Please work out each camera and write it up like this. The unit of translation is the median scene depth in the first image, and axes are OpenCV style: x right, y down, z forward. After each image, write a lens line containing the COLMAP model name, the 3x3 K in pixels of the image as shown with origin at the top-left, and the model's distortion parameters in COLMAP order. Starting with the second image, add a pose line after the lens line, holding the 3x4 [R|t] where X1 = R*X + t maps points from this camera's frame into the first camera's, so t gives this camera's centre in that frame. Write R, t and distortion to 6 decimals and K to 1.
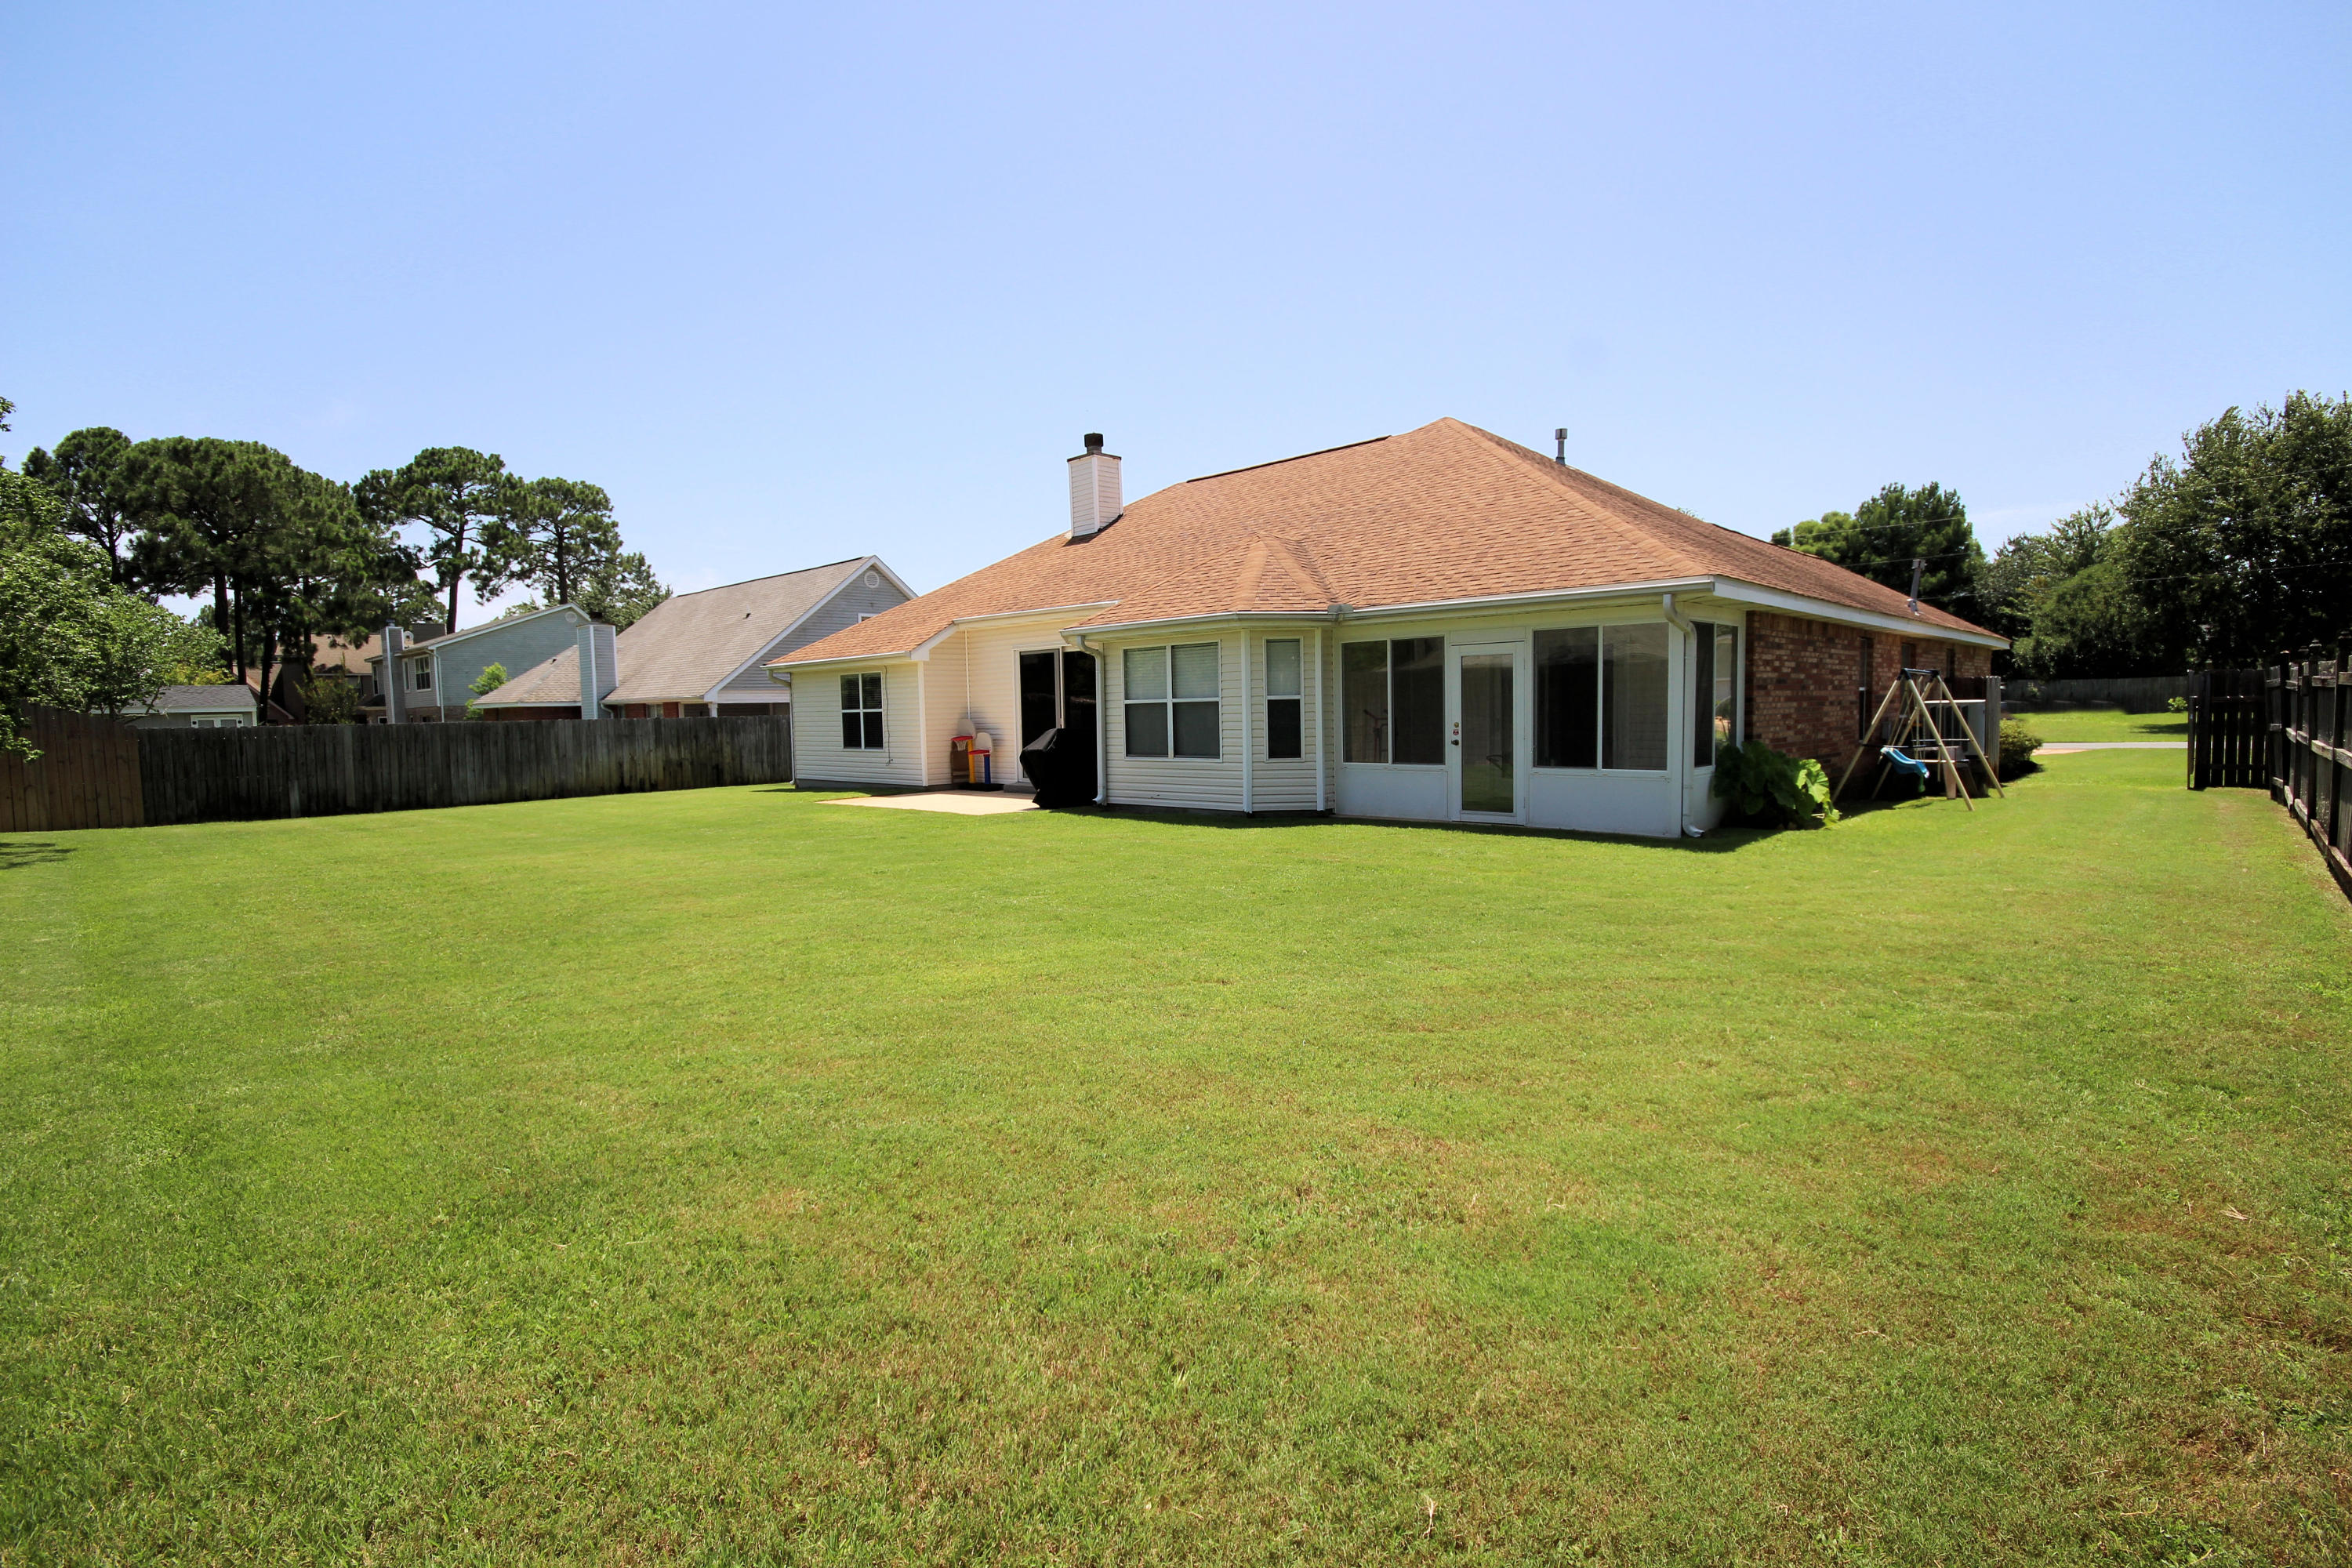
lens RADIAL K [[1095.3, 0, 1176.0], [0, 1095.3, 784.0], [0, 0, 1]] dist [-0.003569, -0.000042]
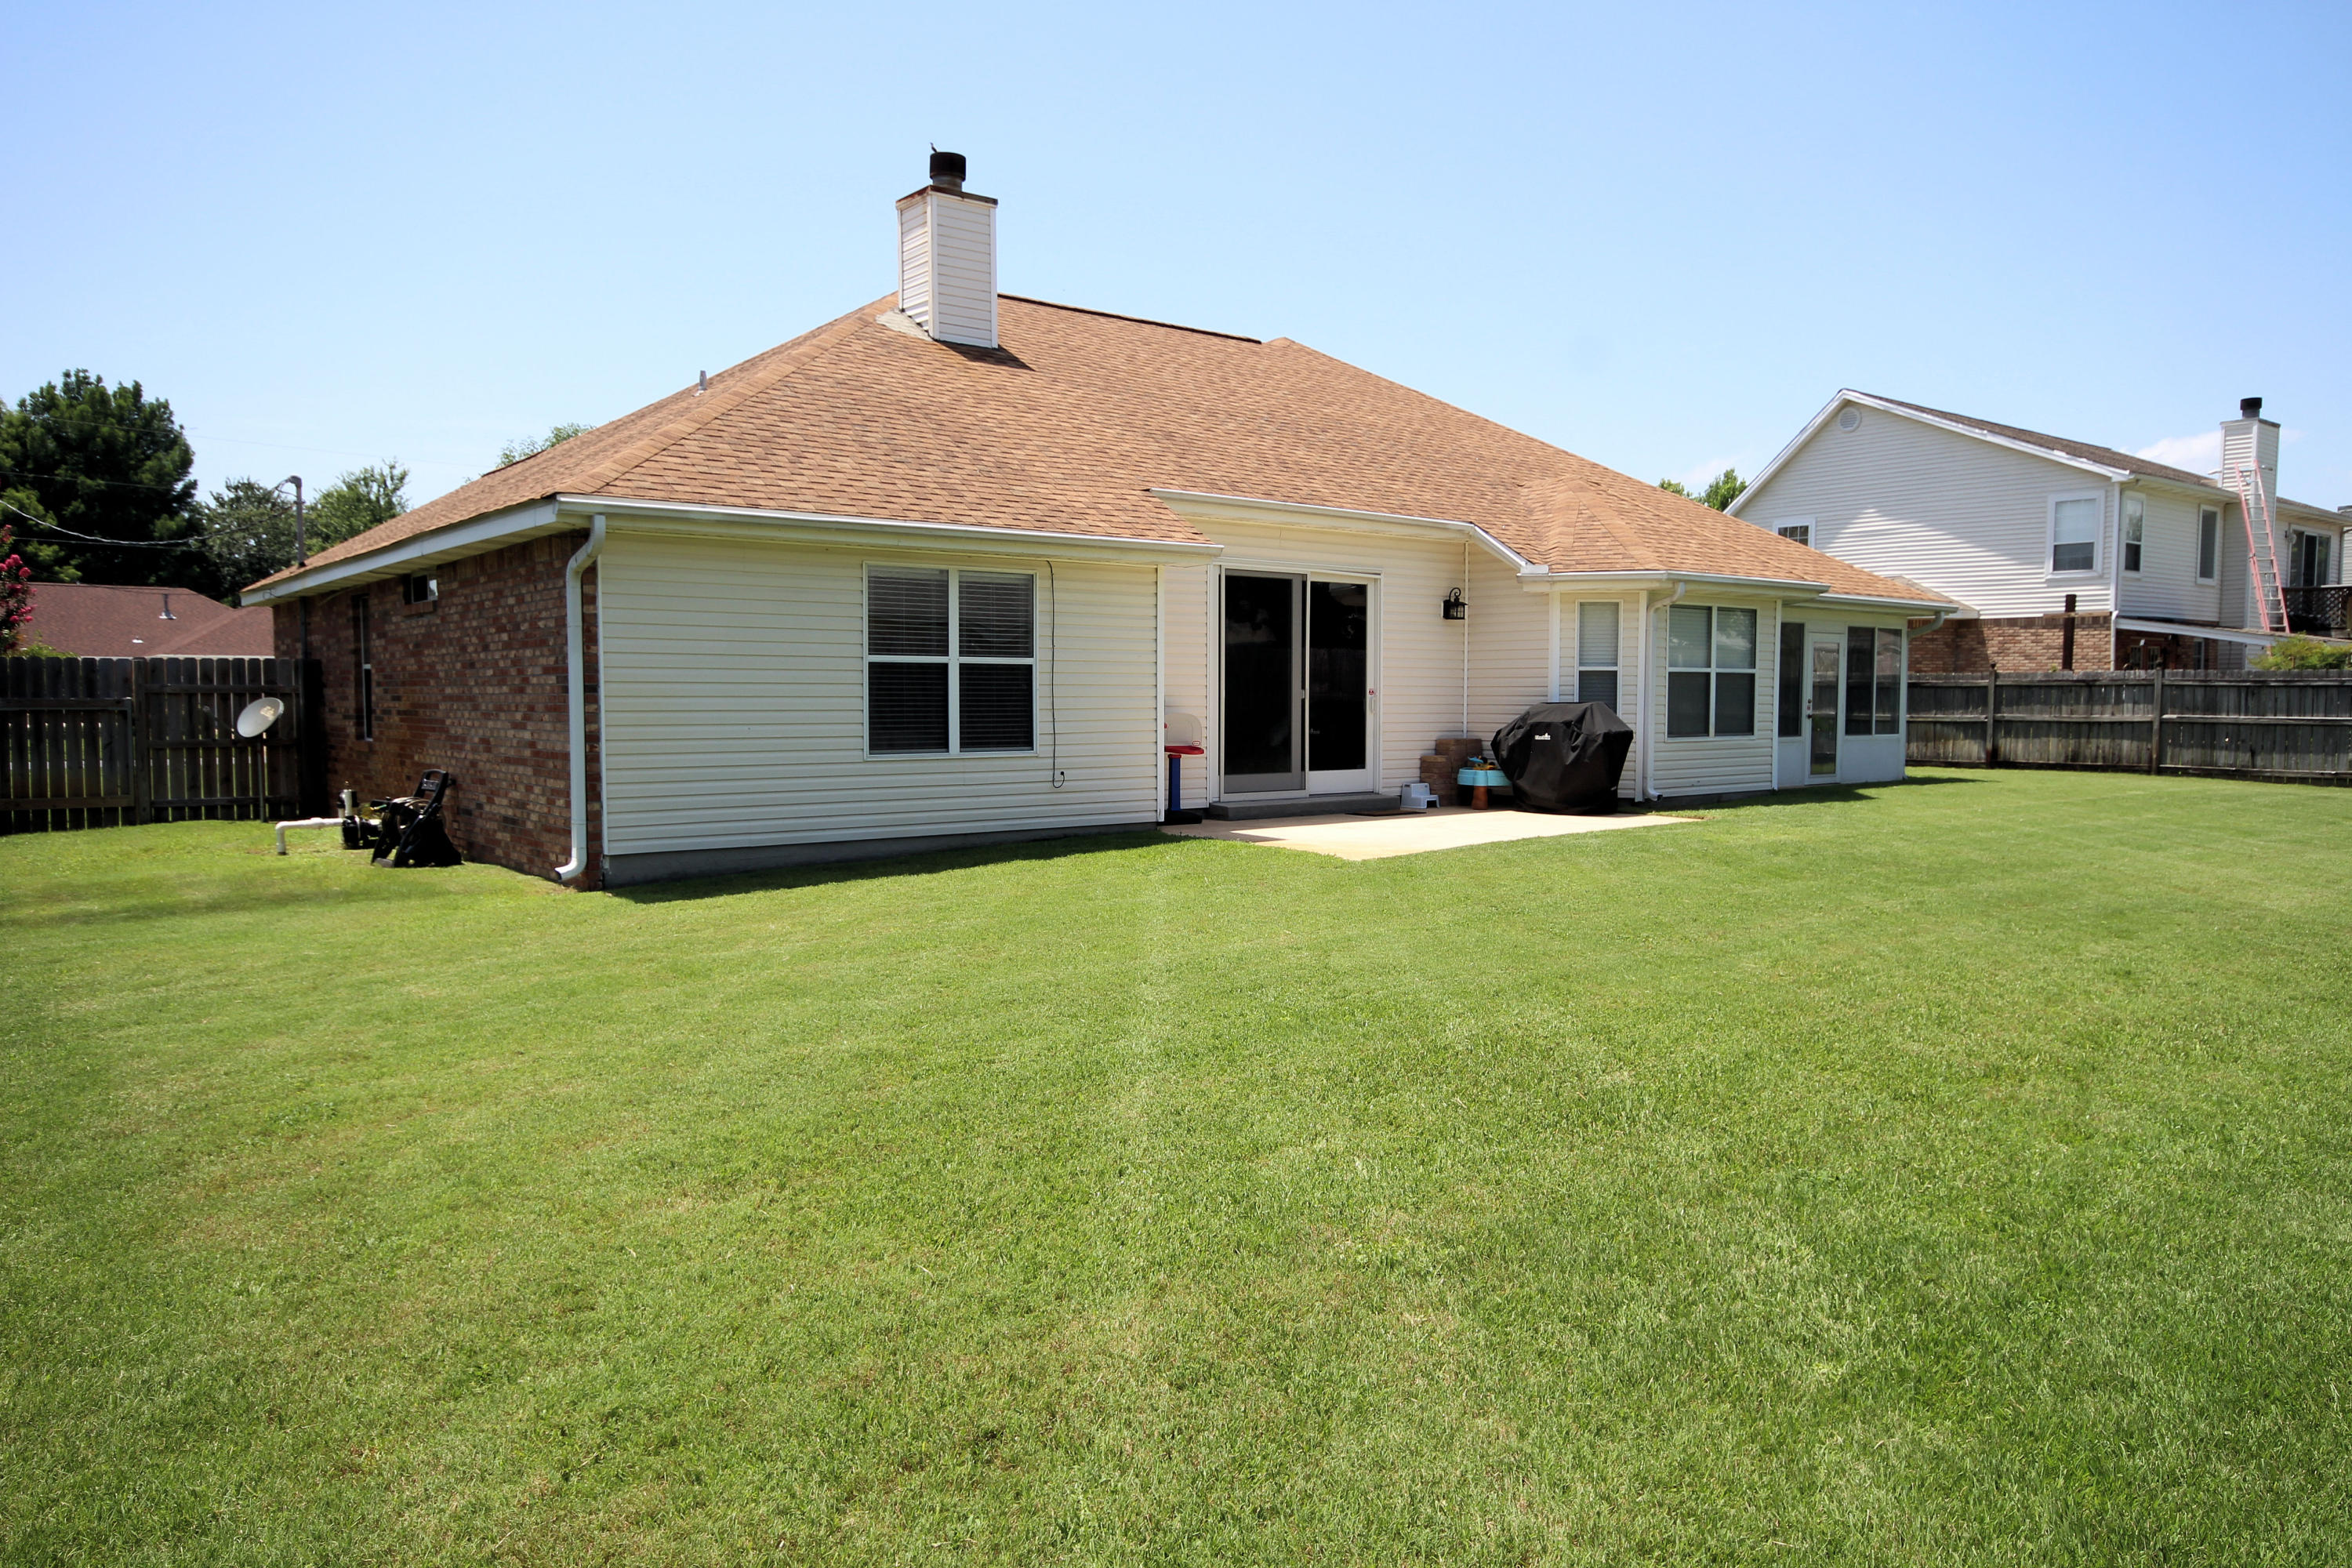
lens RADIAL K [[1550.4, 0, 1176.0], [0, 1550.4, 784.0], [0, 0, 1]] dist [-0.007239, -0.000917]
pose [[0.137091, -0.038268, 0.989819, -0.923816], [0.060291, 0.997723, 0.030223, -0.035945], [-0.988722, 0.055534, 0.139086, 0.911895]]
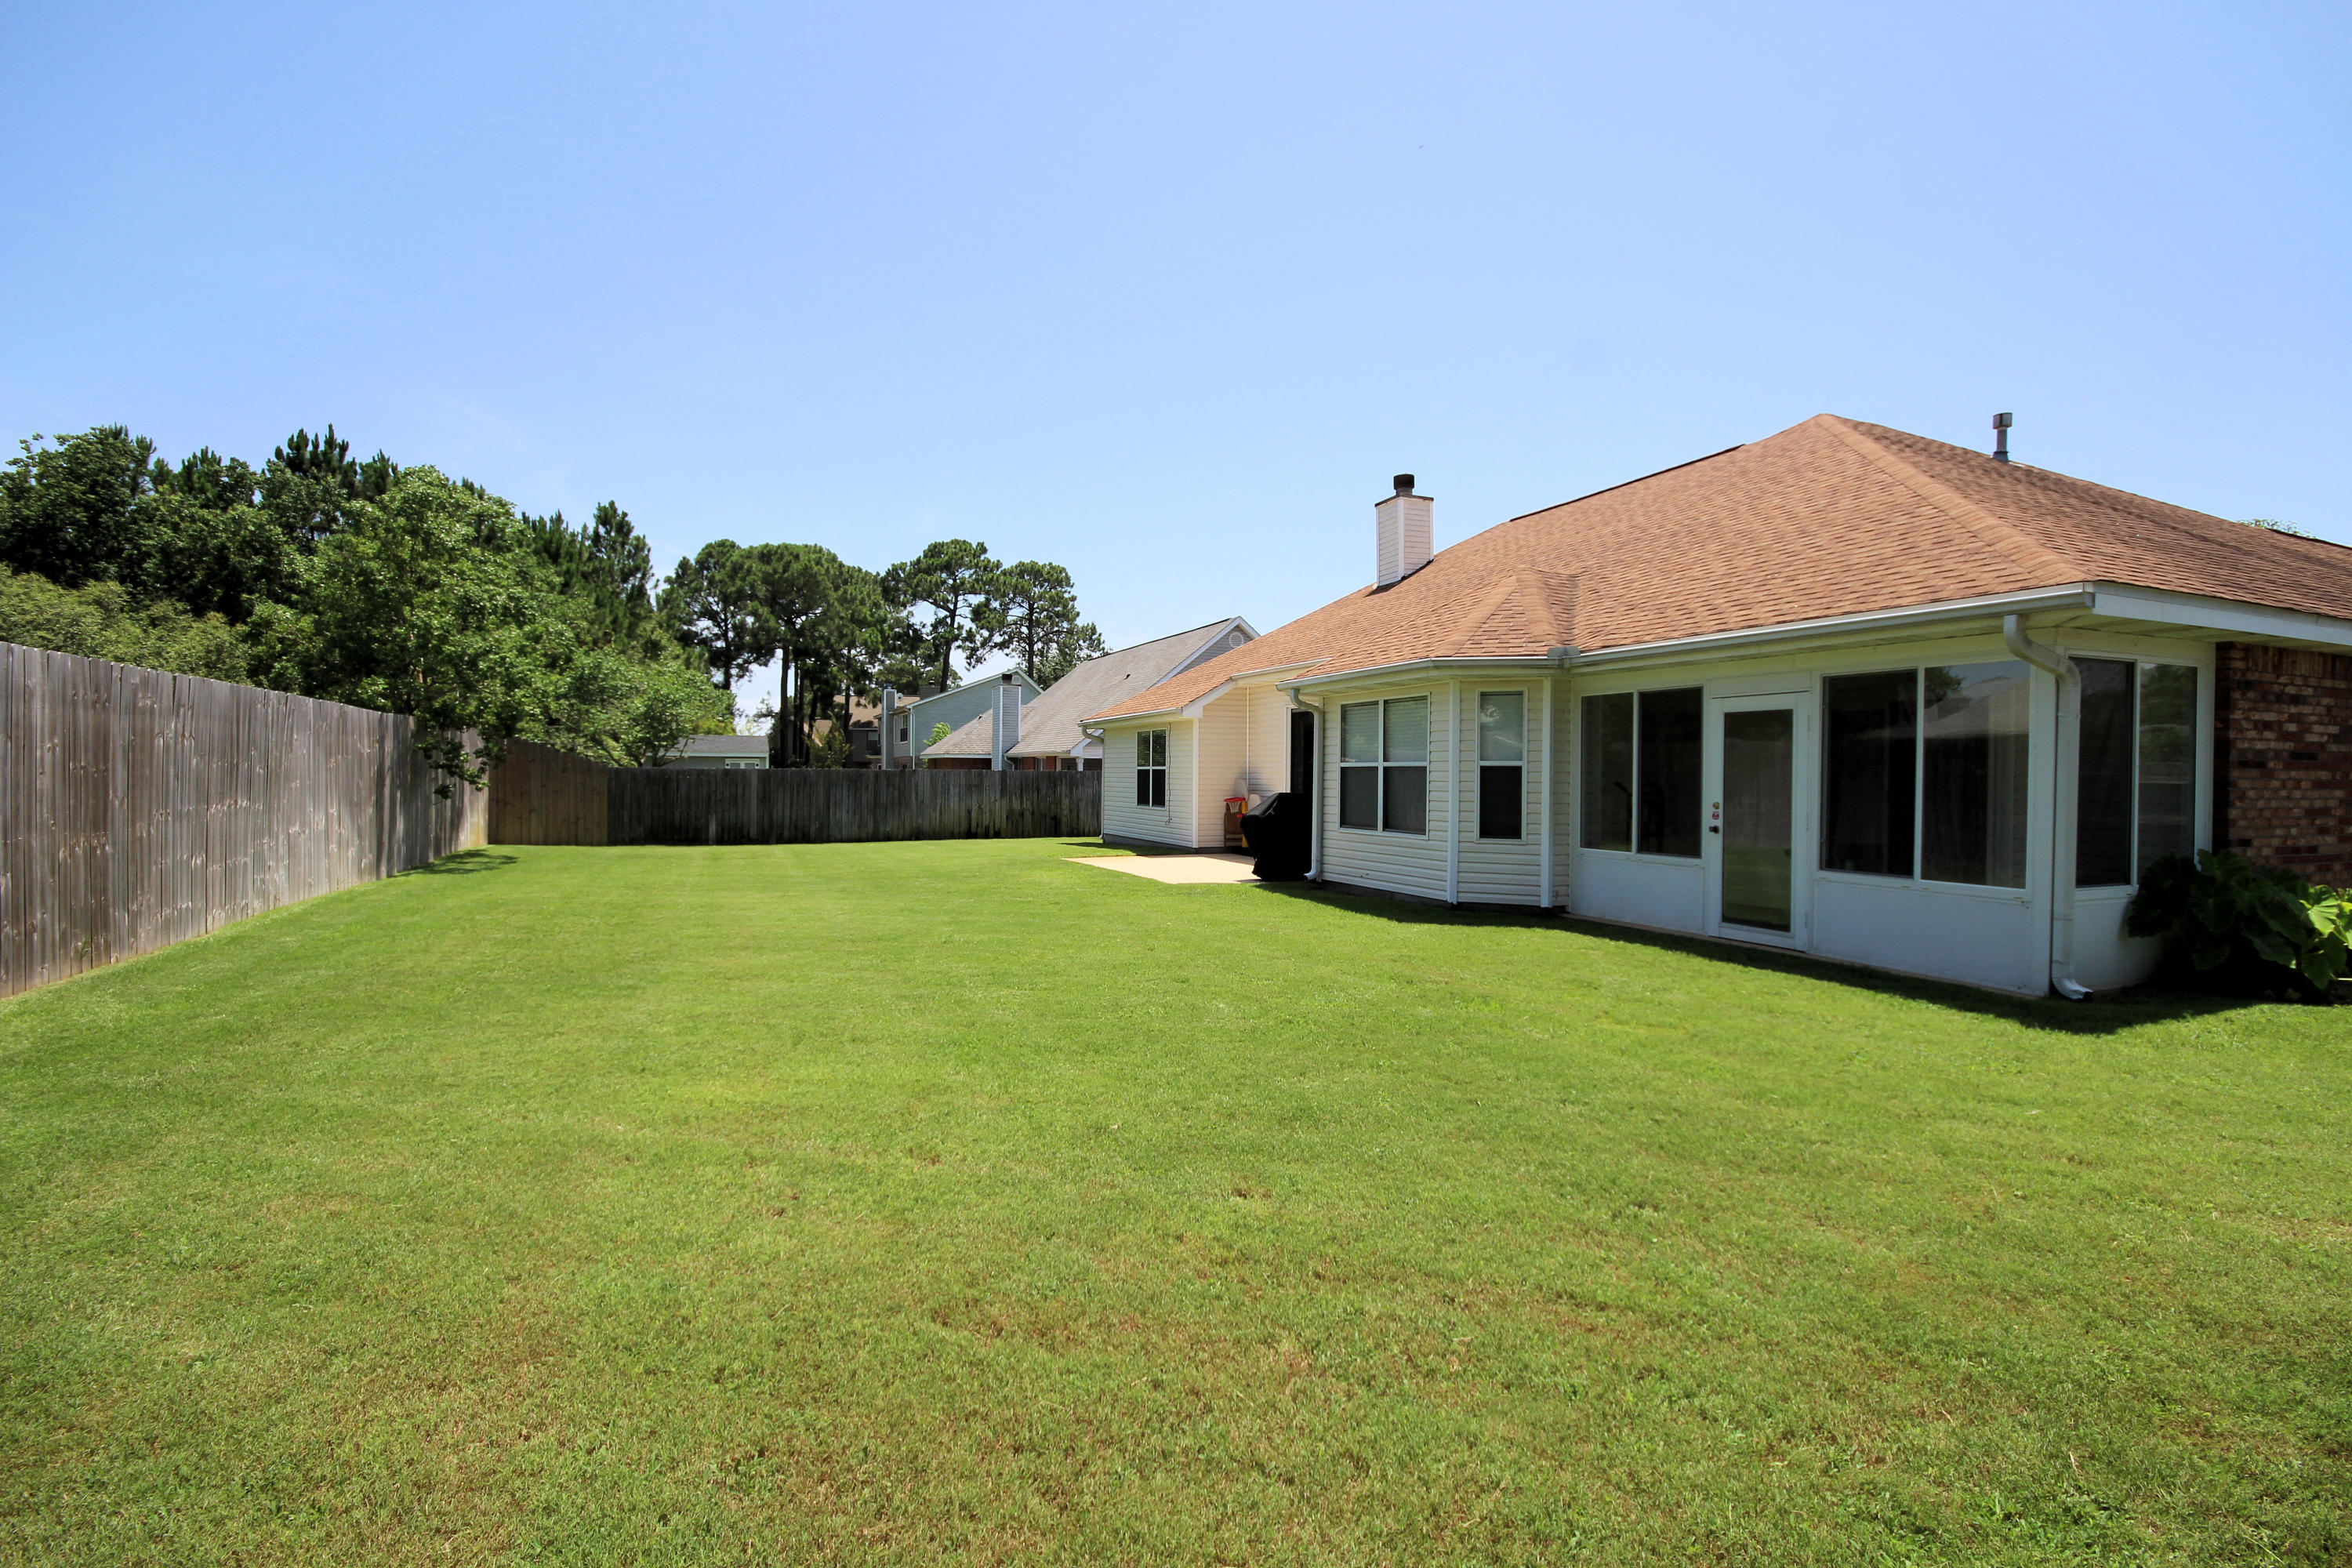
lens RADIAL K [[1079.4, 0, 1176.0], [0, 1079.4, 784.0], [0, 0, 1]] dist [0.000986, -0.010748]
pose [[0.917685, 0.030914, -0.396104, 0.132688], [-0.052968, 0.997588, -0.044857, -0.010656], [0.393762, 0.062145, 0.917109, 0.123021]]
